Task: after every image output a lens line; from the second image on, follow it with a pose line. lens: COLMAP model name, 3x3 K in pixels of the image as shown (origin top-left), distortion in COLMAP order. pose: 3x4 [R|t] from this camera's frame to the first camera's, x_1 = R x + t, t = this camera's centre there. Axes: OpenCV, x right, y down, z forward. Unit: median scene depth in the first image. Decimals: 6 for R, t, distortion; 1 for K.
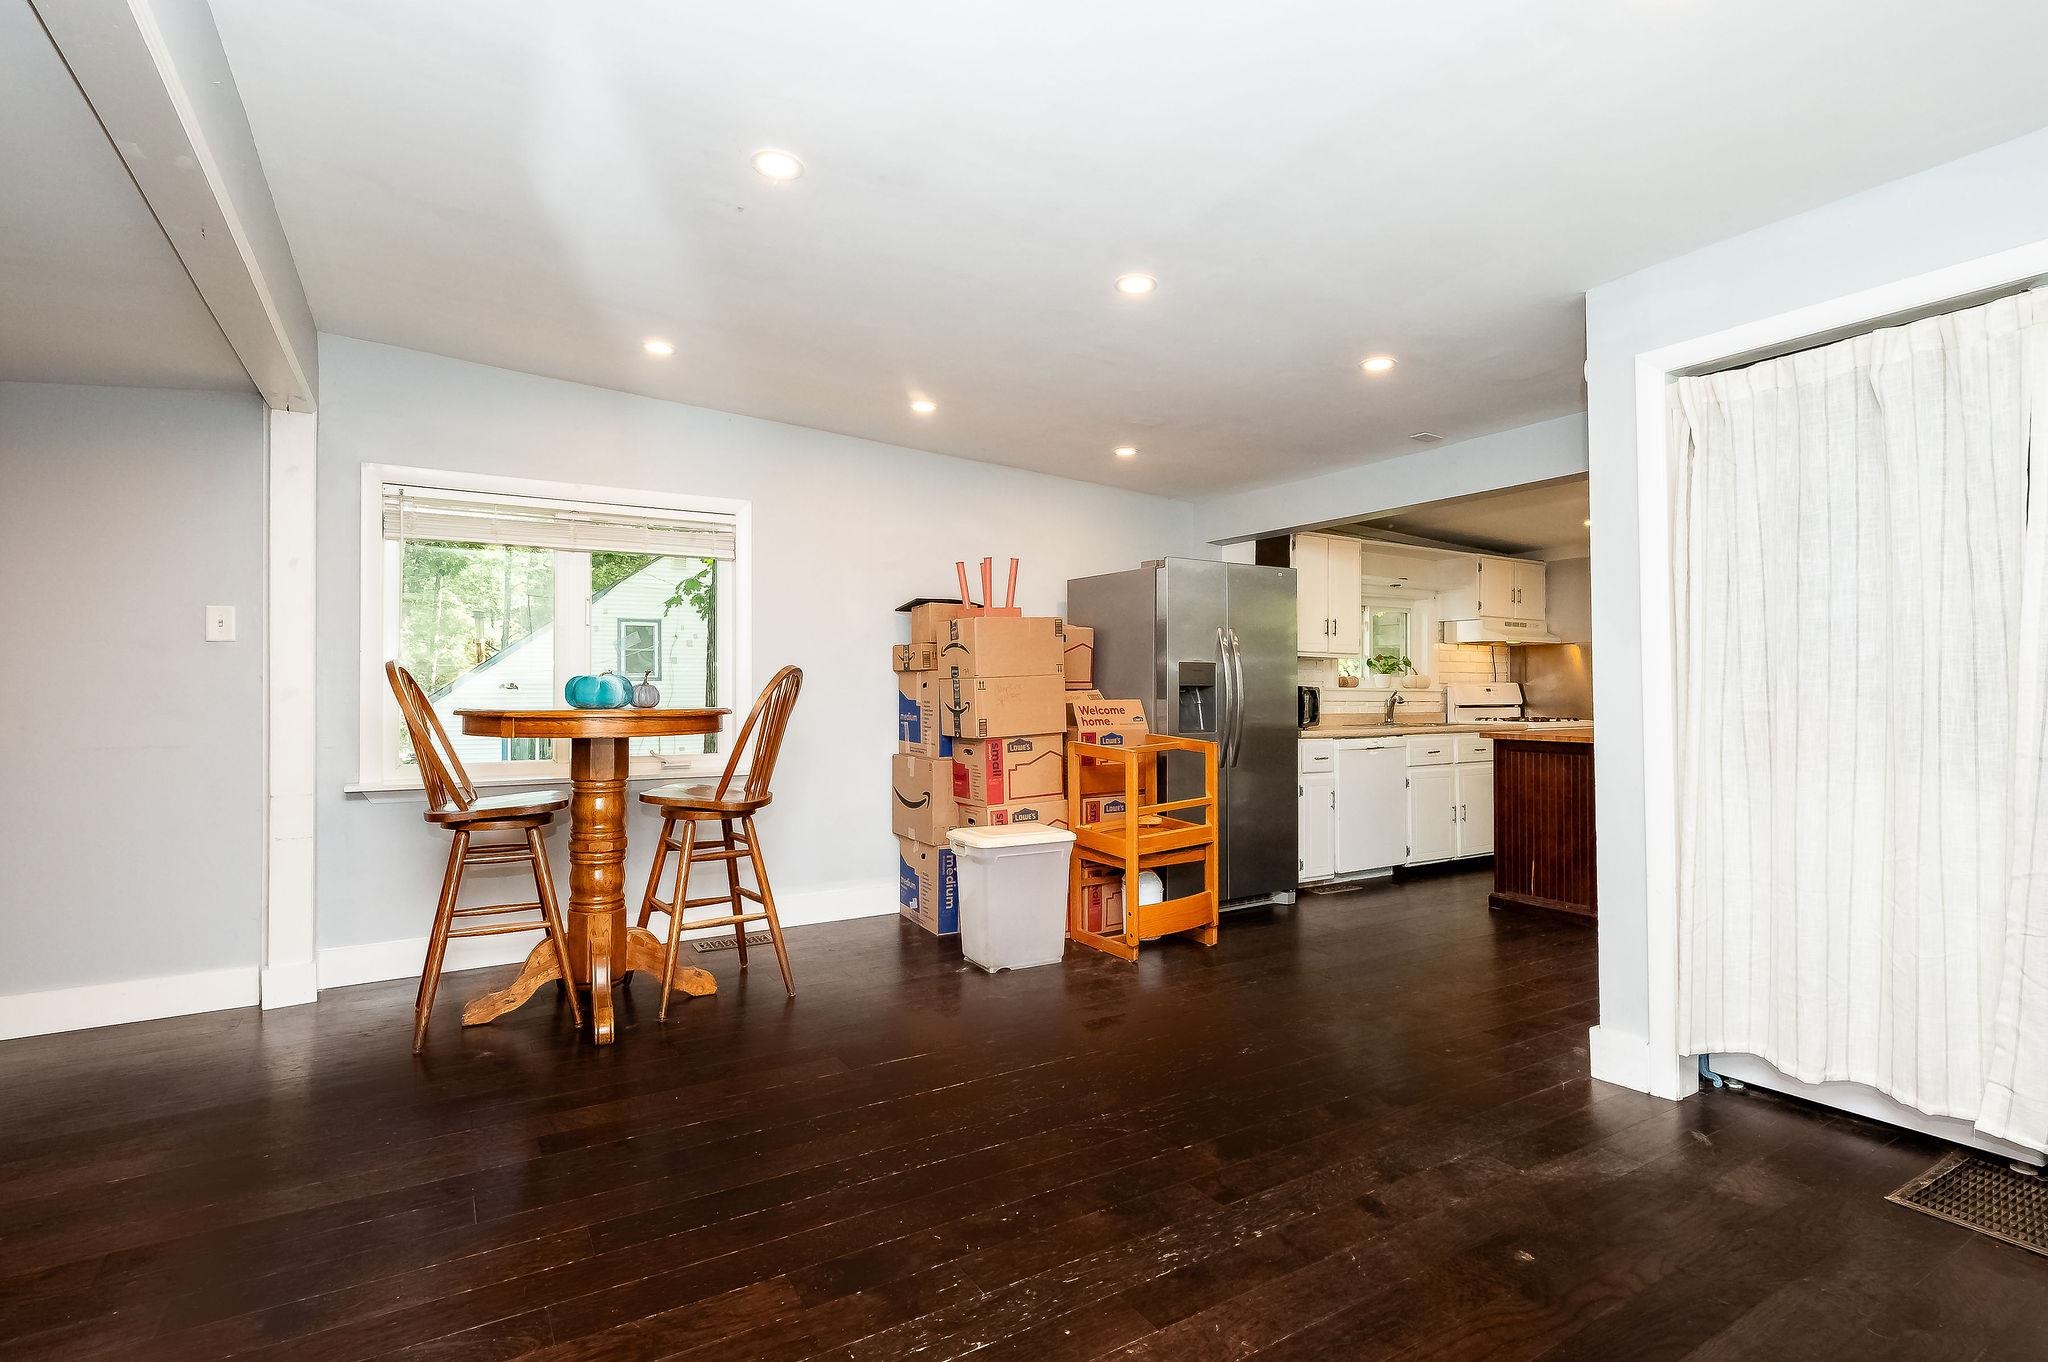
lens RADIAL K [[992.2, 0, 1026.1], [0, 992.2, 680.0], [0, 0, 1]] dist [0.005397, 0.000884]
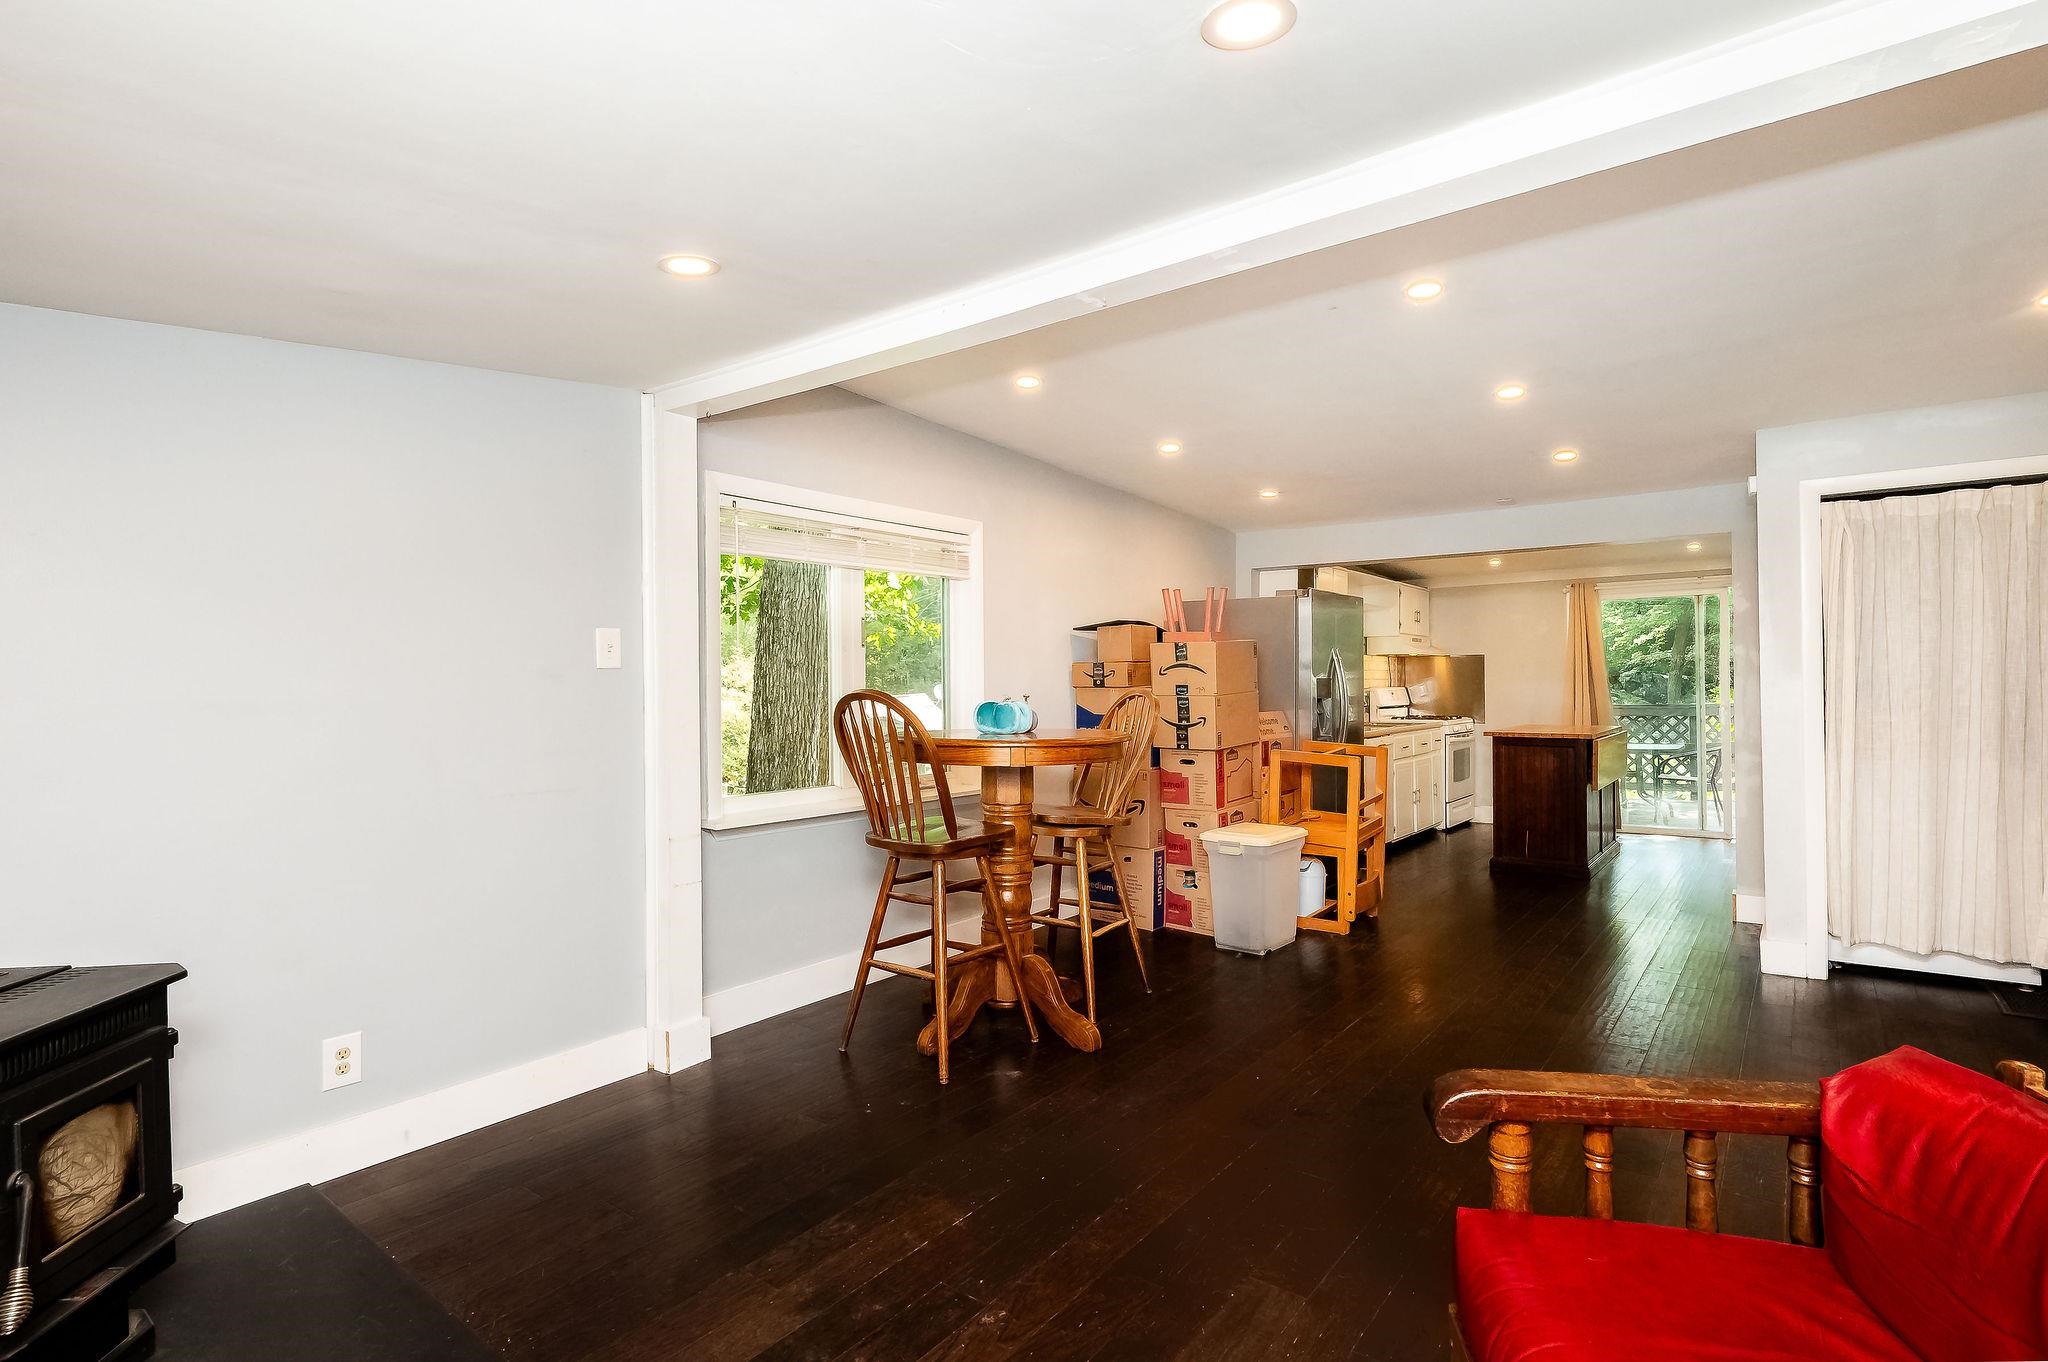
lens RADIAL K [[992.2, 0, 1107.7], [0, 992.2, 704.4], [0, 0, 1]] dist [0.005397, 0.000884]
pose [[0.930319, -0.013185, 0.366514, -0.552545], [0.002792, 0.999579, 0.028872, -0.024073], [-0.366740, -0.025837, 0.929964, 0.007436]]
